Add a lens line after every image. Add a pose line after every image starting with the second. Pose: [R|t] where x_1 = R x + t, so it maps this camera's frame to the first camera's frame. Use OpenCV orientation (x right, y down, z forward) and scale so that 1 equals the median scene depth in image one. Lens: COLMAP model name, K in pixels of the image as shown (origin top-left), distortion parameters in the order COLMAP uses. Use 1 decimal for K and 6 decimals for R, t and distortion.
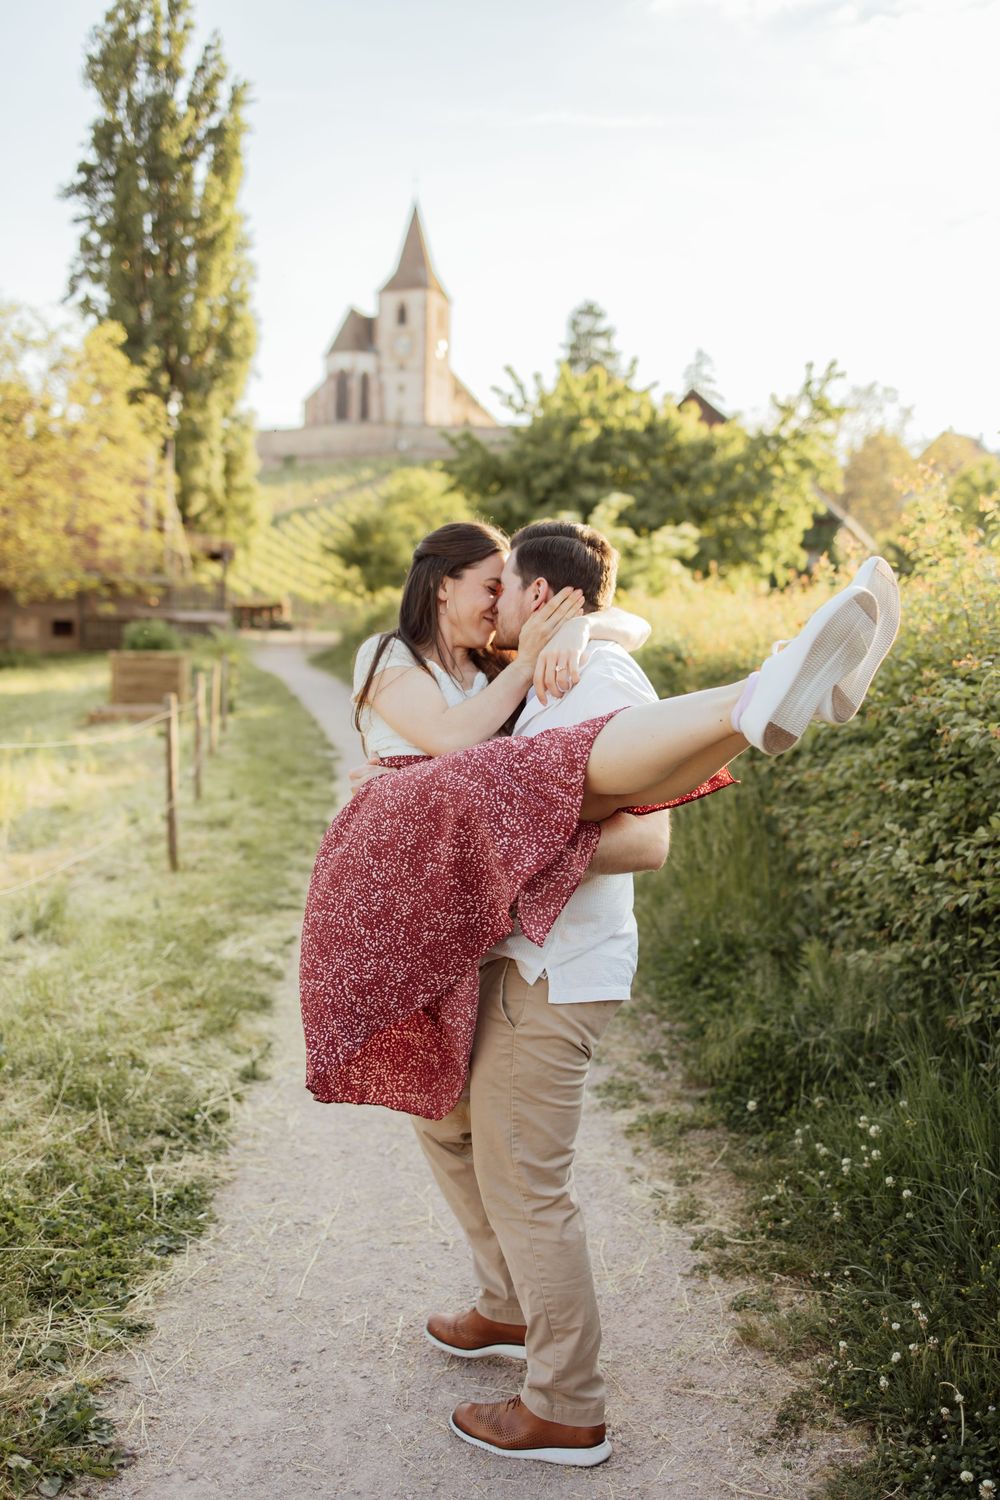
lens RADIAL K [[1519.0, 0, 500.0], [0, 1519.0, 750.0], [0, 0, 1]] dist [0.016317, 0.013640]
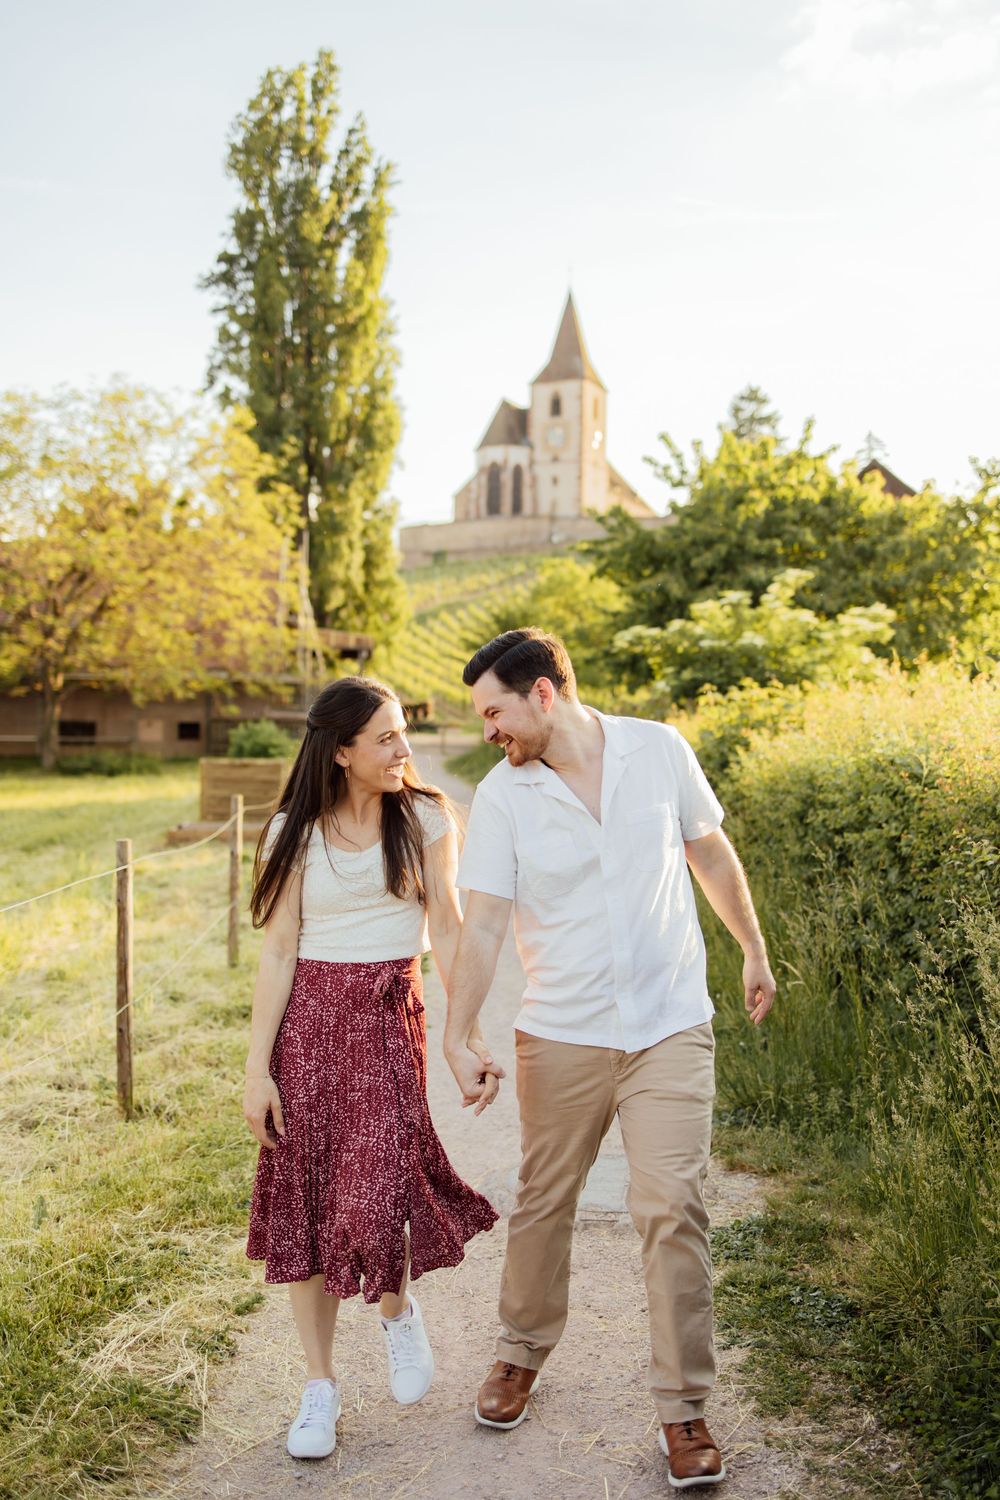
lens RADIAL K [[1519.0, 0, 500.0], [0, 1519.0, 750.0], [0, 0, 1]] dist [0.016317, 0.013640]
pose [[0.994448, -0.003193, -0.105180, 0.002219], [-0.003708, 0.997855, -0.065358, -0.008053], [0.105163, 0.065385, 0.992303, 0.092872]]
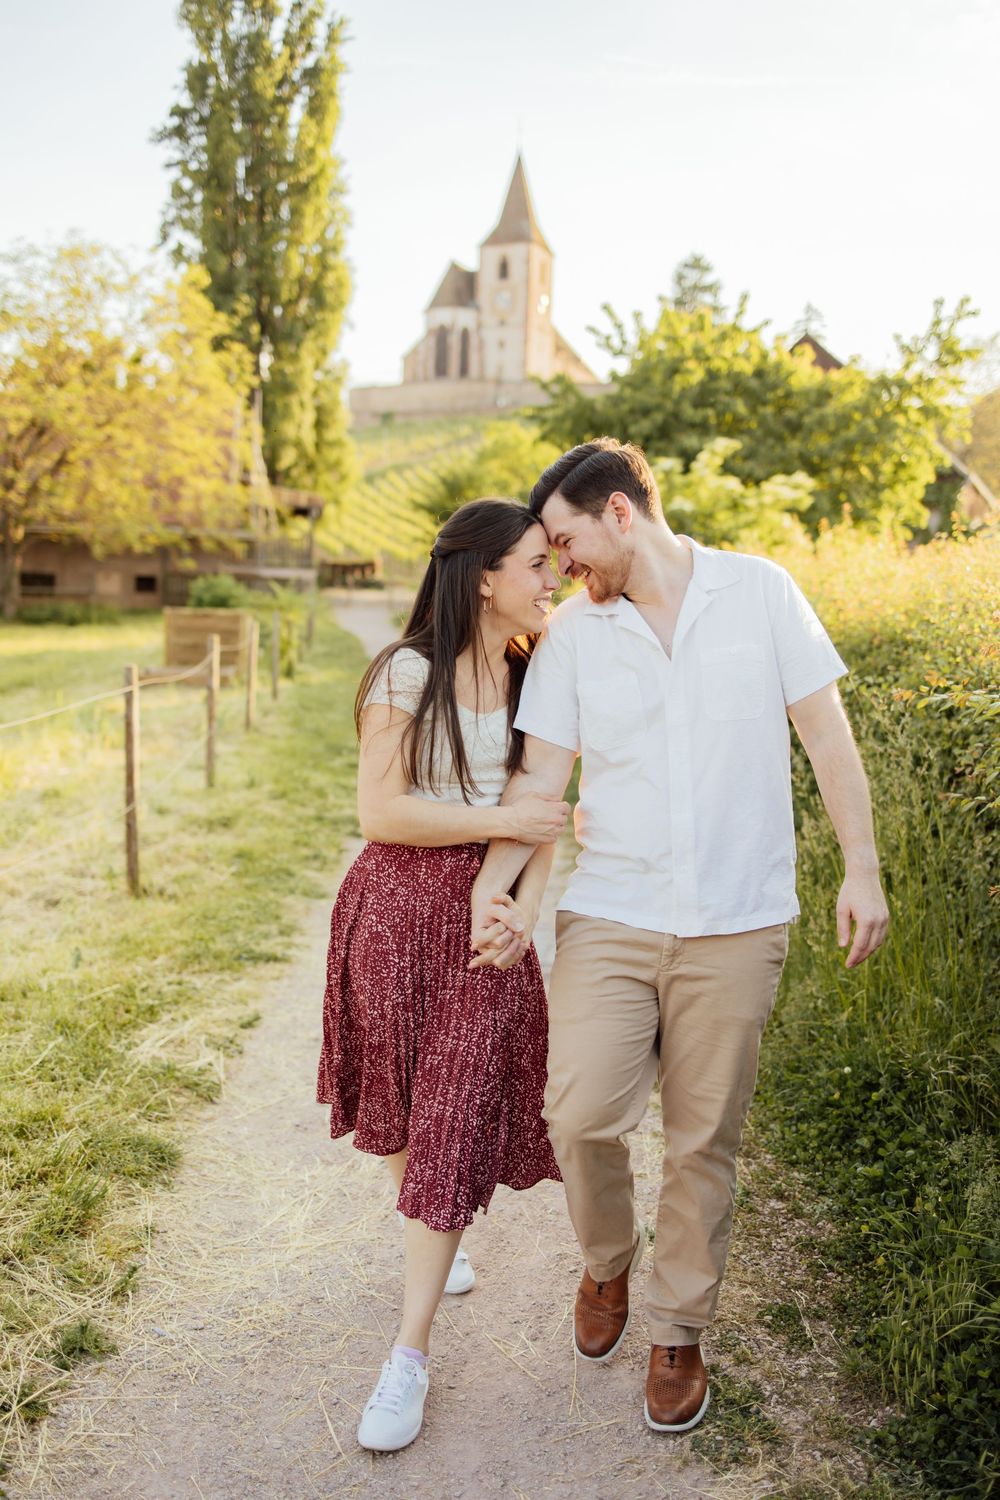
lens RADIAL K [[1477.3, 0, 500.0], [0, 1477.3, 750.0], [0, 0, 1]] dist [0.012123, 0.004818]
pose [[0.997636, 0.018688, -0.066133, 0.004052], [-0.016846, 0.999458, 0.028289, -0.004396], [0.066626, -0.027108, 0.997410, 0.068310]]
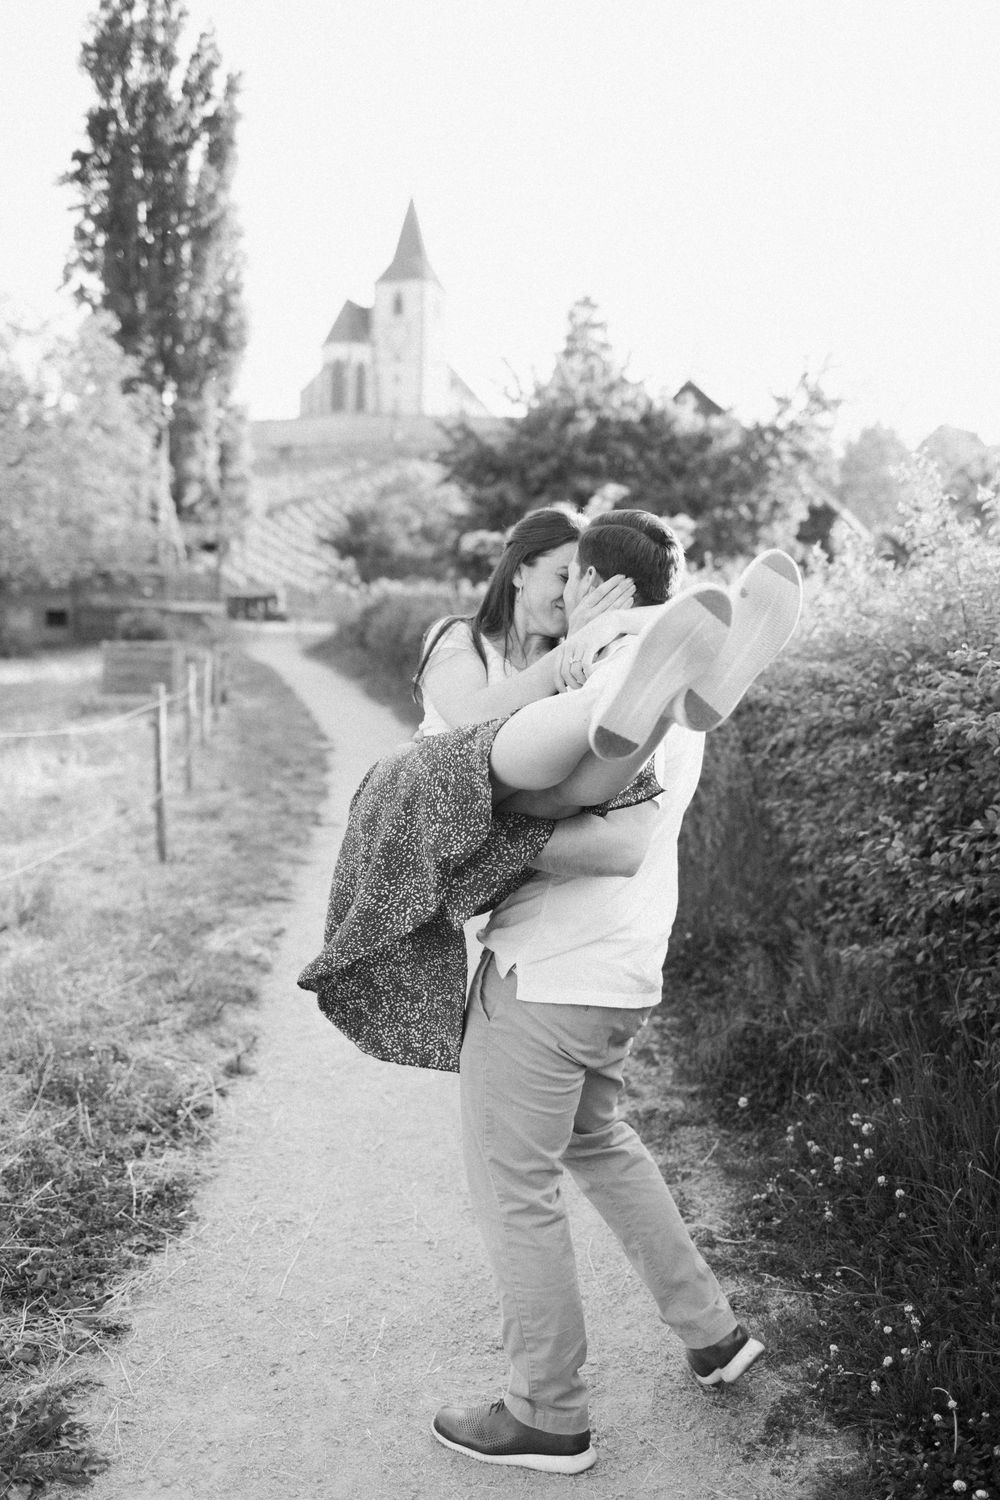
lens RADIAL K [[1519.0, 0, 500.0], [0, 1519.0, 750.0], [0, 0, 1]] dist [0.016317, 0.013640]
pose [[0.999992, 0.002713, 0.002853, 0.000625], [-0.002727, 0.999983, 0.005136, 0.000159], [-0.002839, -0.005144, 0.999983, 0.002174]]
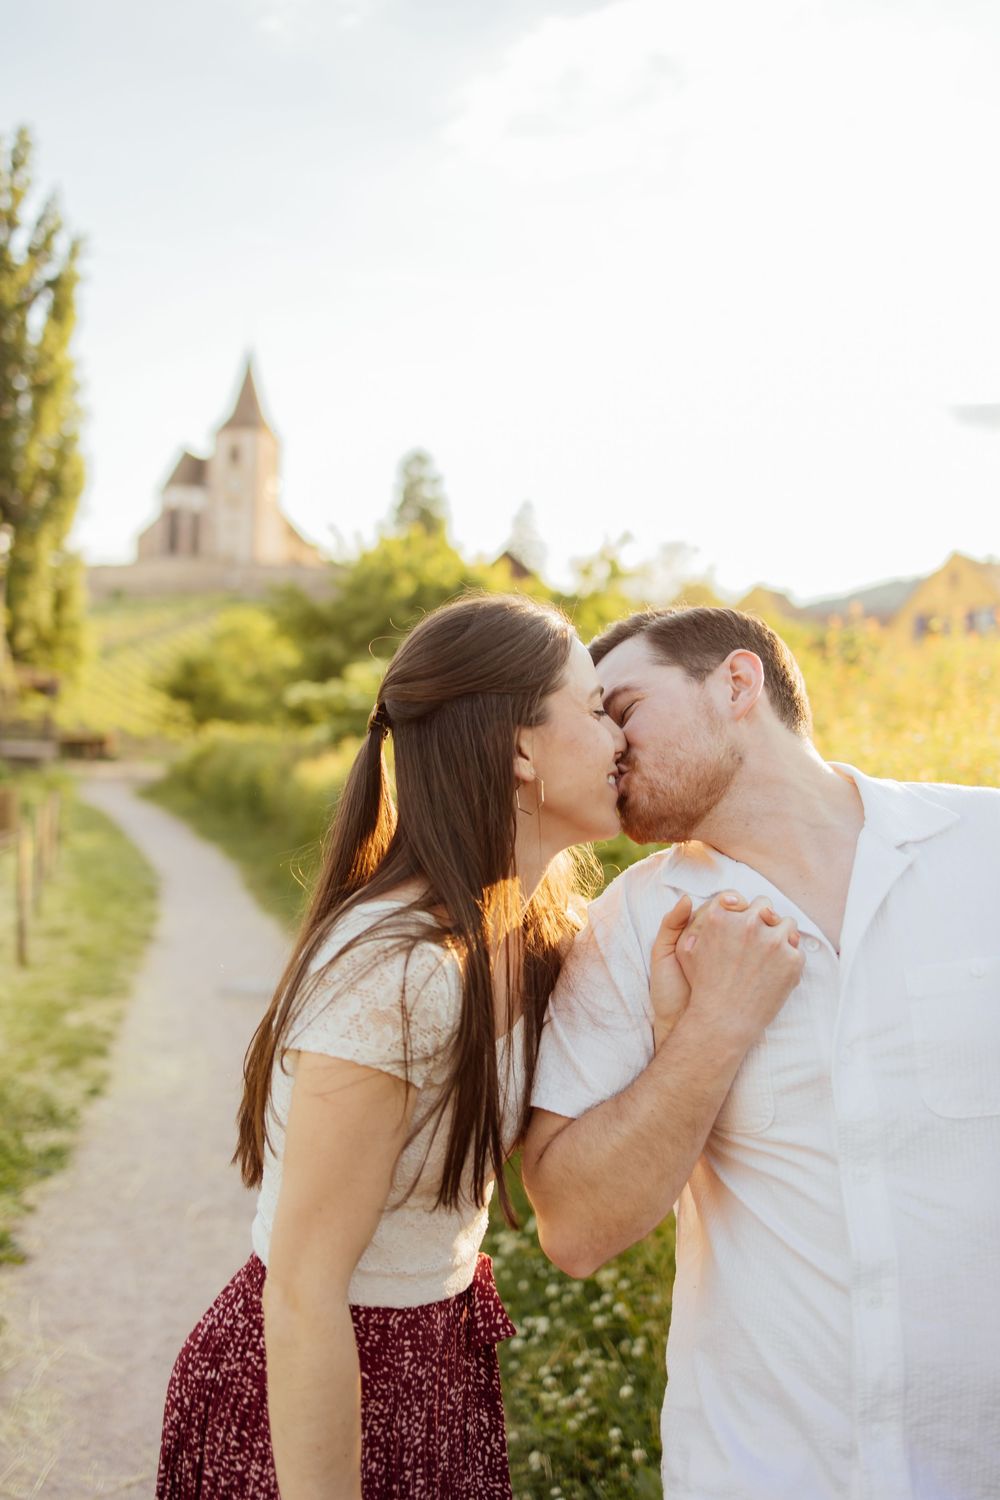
lens RADIAL K [[1554.1, 0, 543.2], [0, 1554.1, 754.9], [0, 0, 1]] dist [0.022589, 0.017442]
pose [[0.991041, 0.012550, 0.132965, 0.007662], [-0.001263, 0.996411, -0.084634, 0.003681], [-0.133550, 0.083708, 0.987501, -0.074925]]
